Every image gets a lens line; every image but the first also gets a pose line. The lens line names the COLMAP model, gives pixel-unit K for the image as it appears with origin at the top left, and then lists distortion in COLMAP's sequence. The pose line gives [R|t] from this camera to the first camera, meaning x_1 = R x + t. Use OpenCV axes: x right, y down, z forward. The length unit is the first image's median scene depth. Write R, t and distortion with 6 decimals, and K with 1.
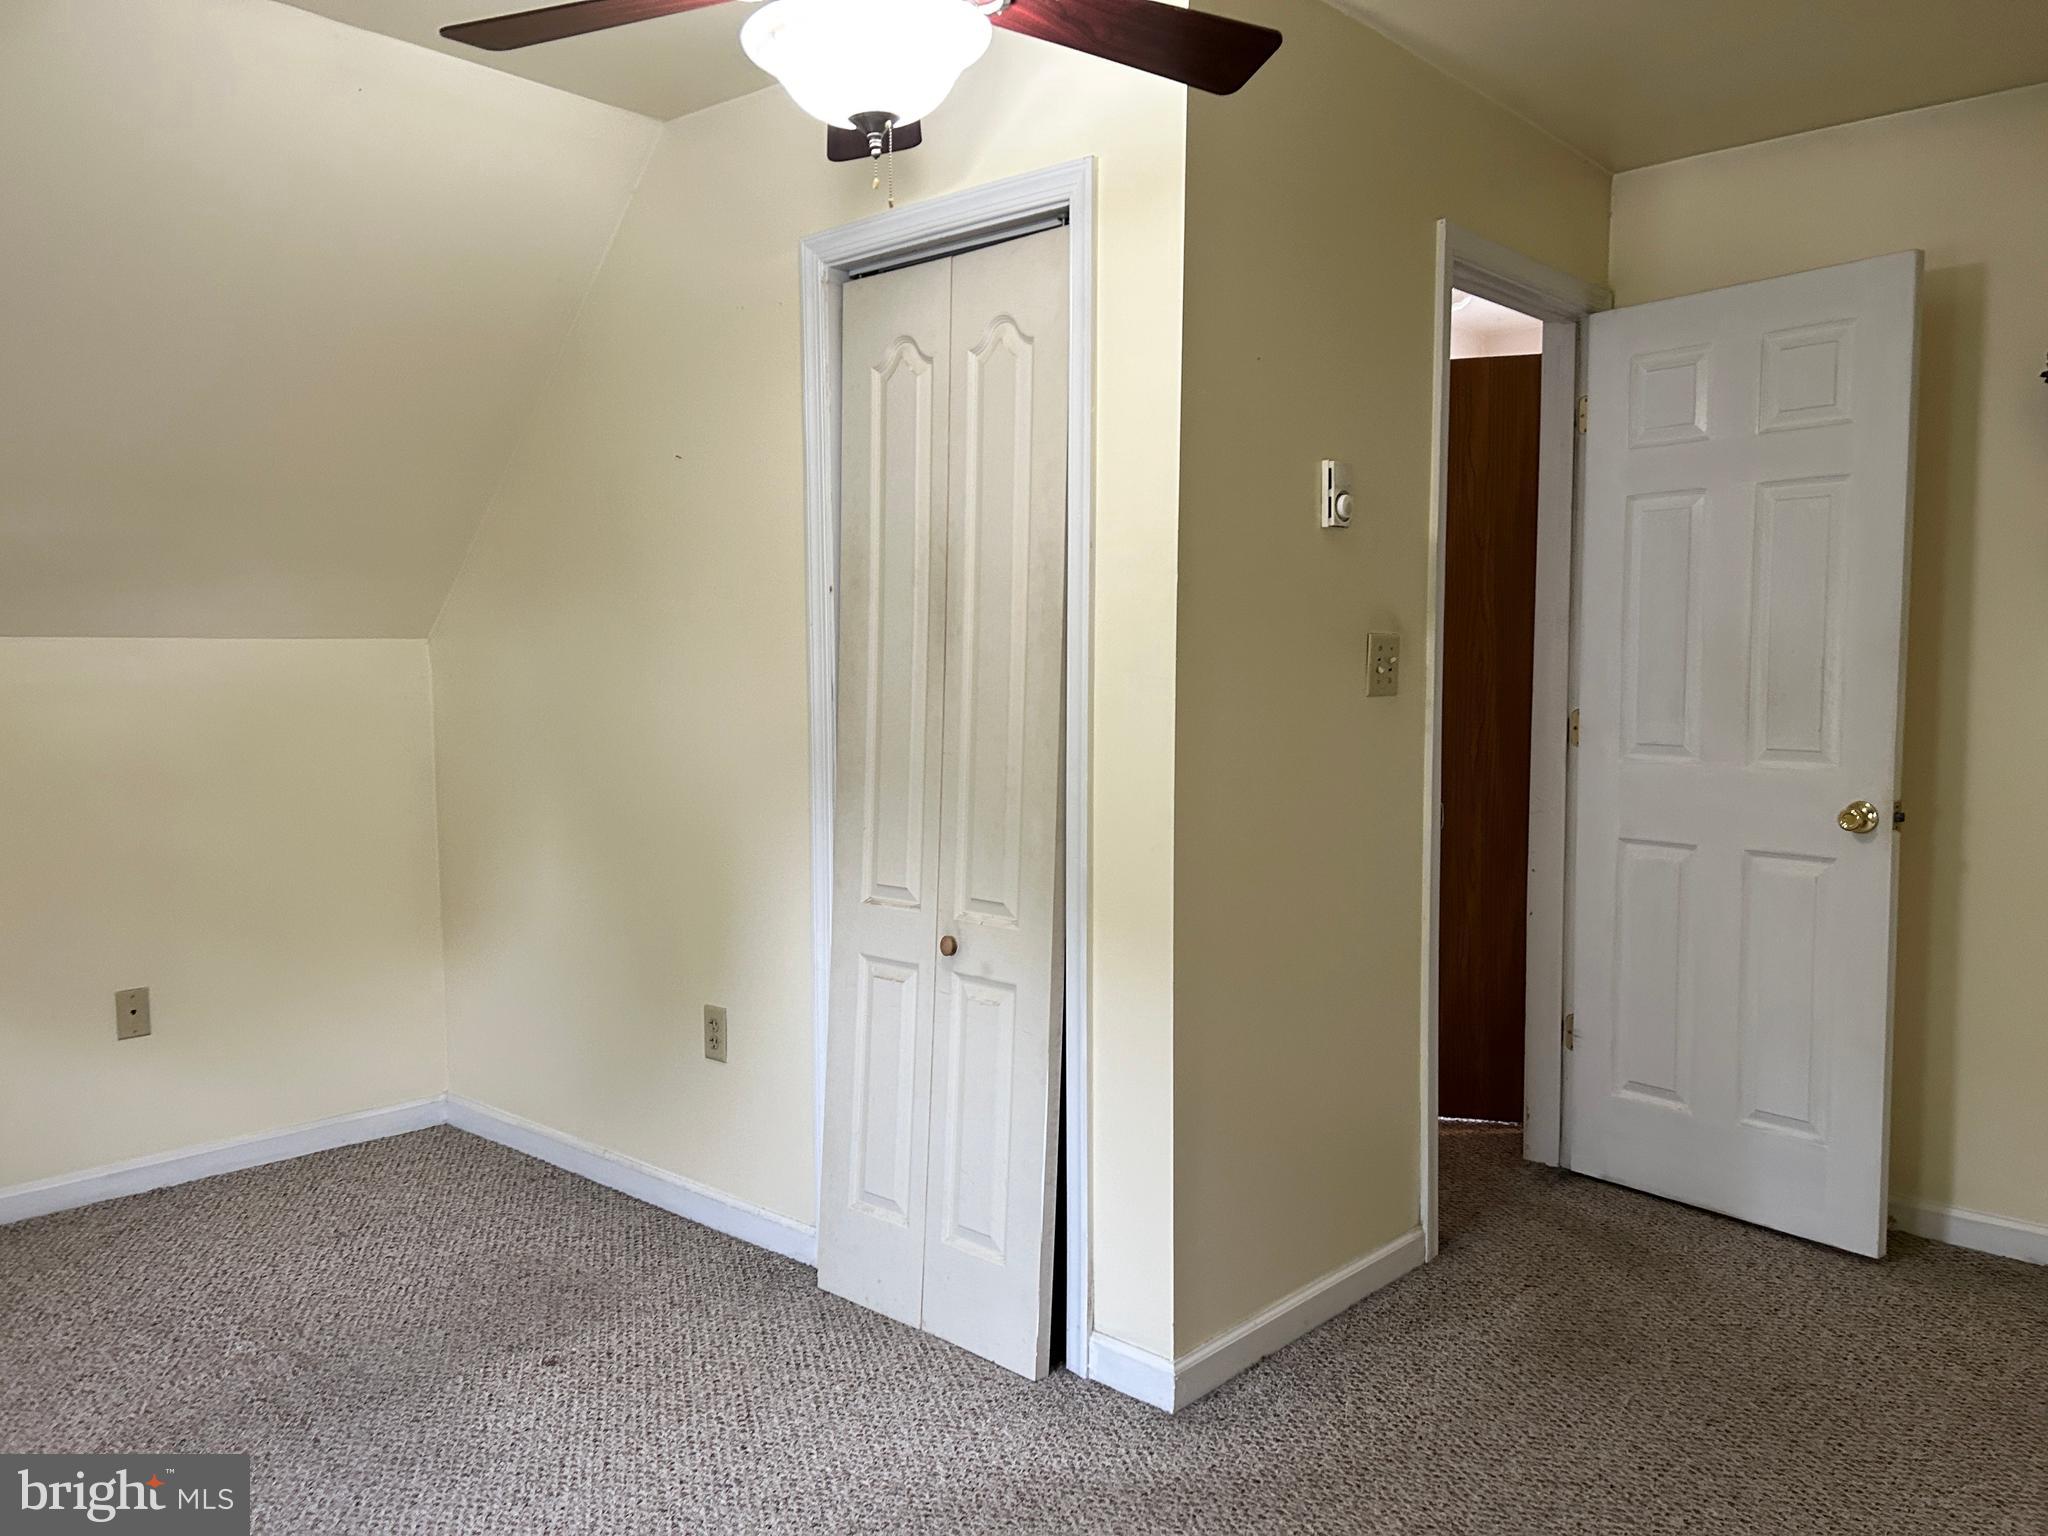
lens RADIAL K [[1531.9, 0, 1026.9], [0, 1531.9, 765.2], [0, 0, 1]] dist [0.006627, 0.001356]
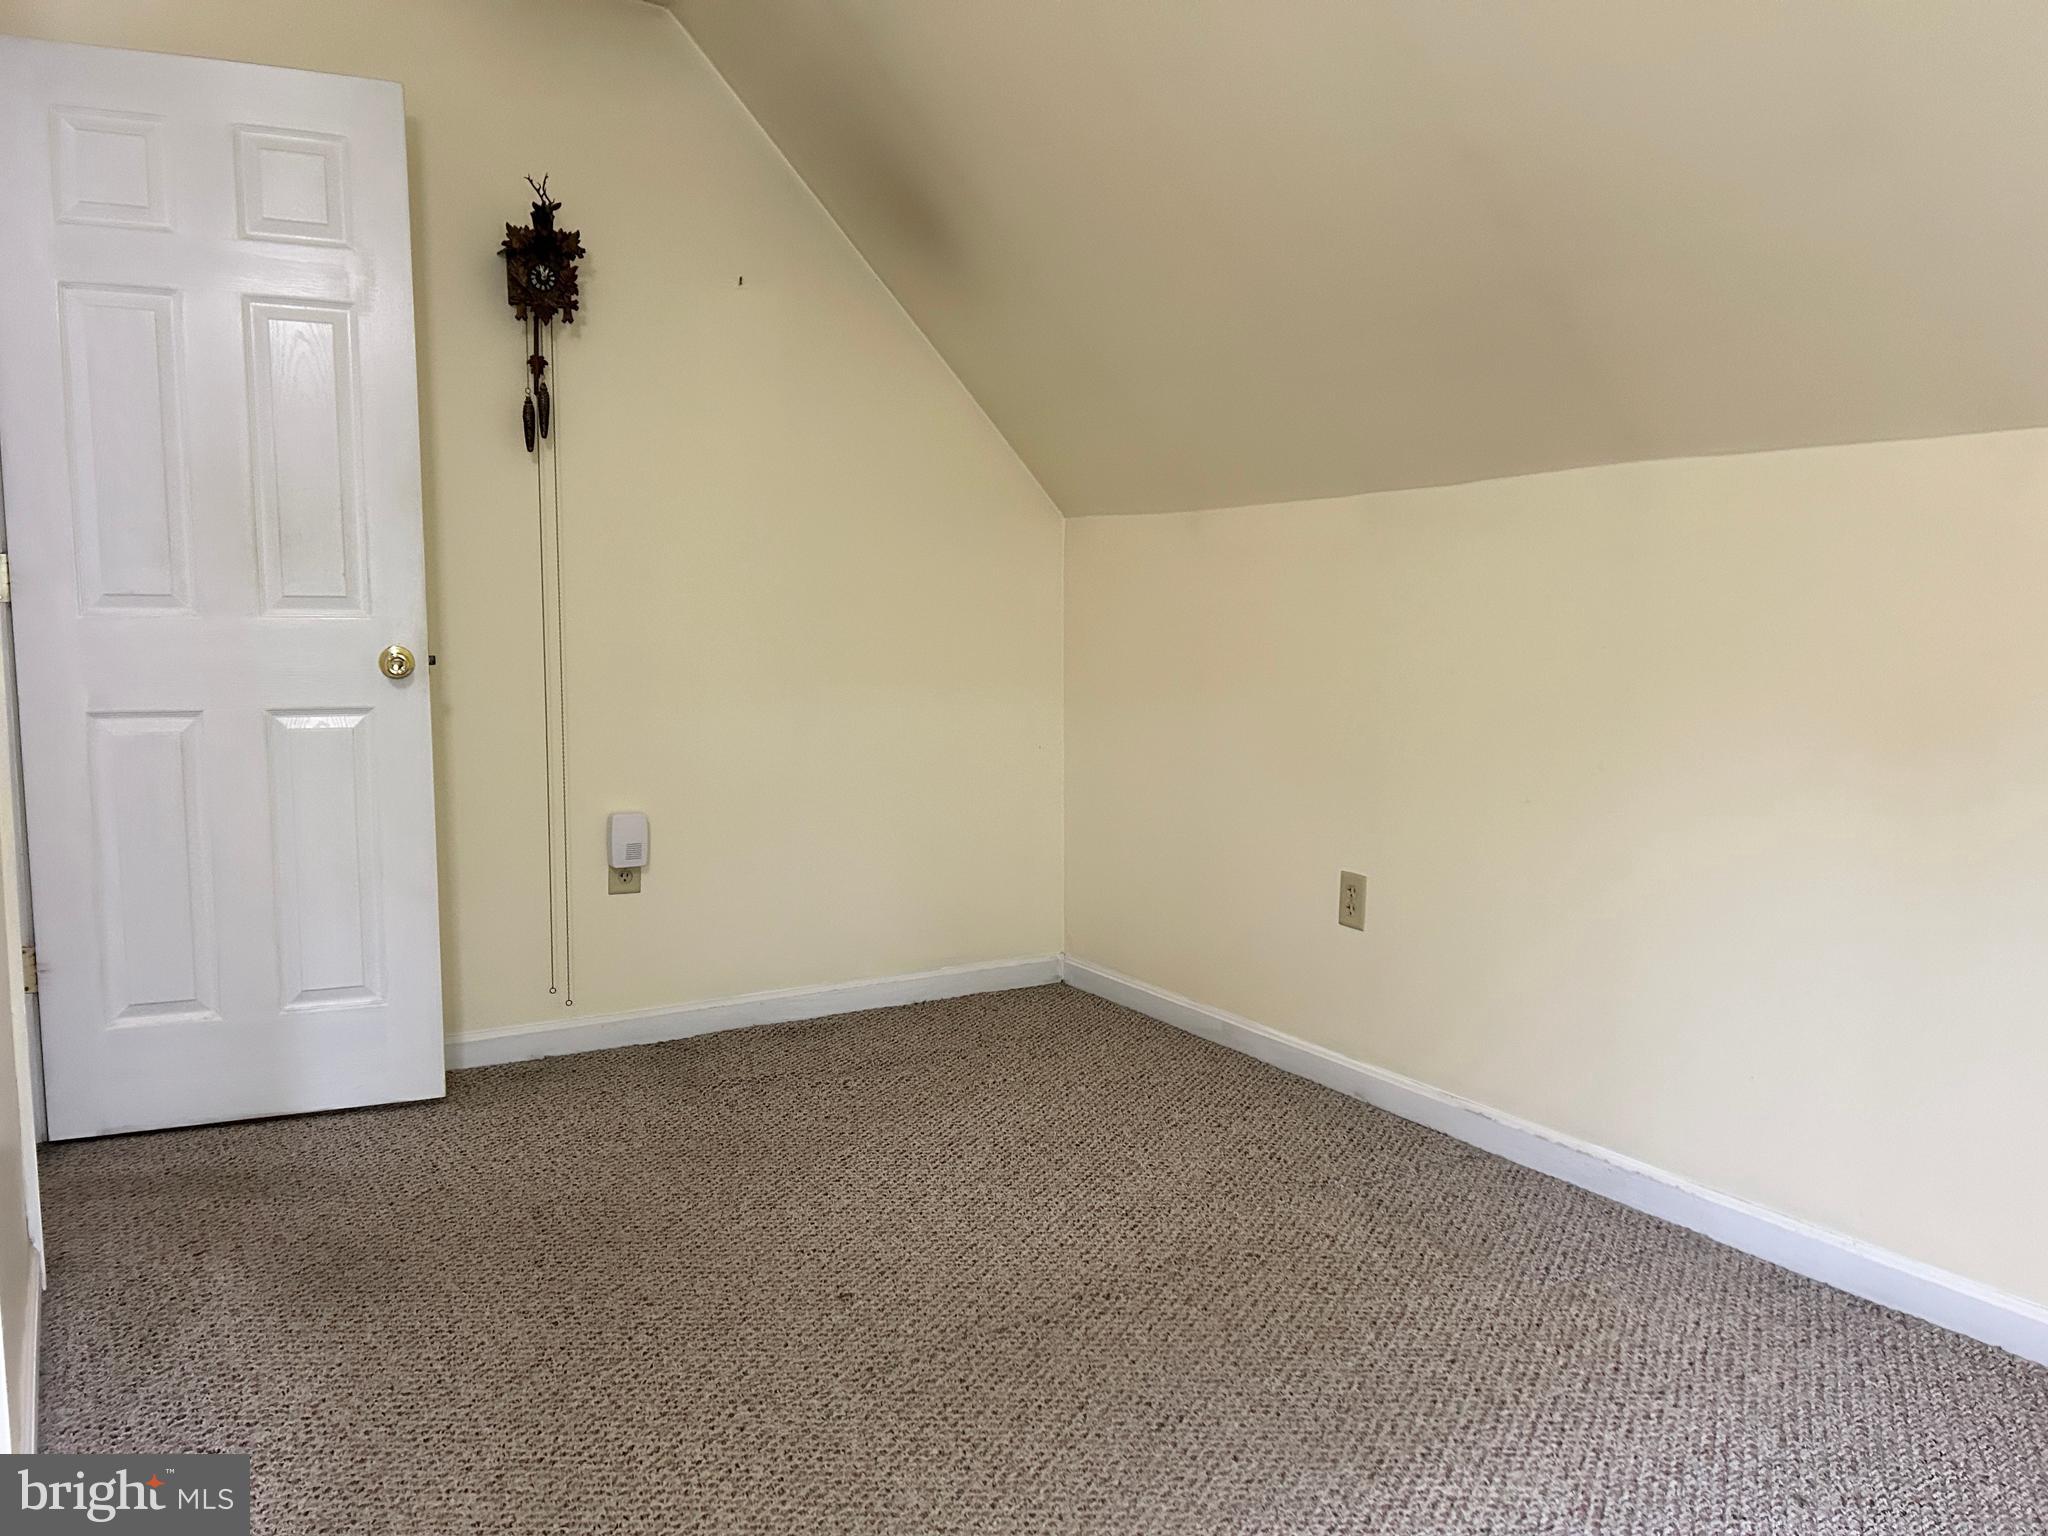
lens RADIAL K [[1531.9, 0, 1028.9], [0, 1531.9, 771.5], [0, 0, 1]] dist [0.006627, 0.001356]
pose [[0.259630, -0.091353, 0.961378, -0.283098], [0.058379, 0.995180, 0.078800, 0.046097], [-0.963942, 0.035665, 0.263712, 0.329403]]
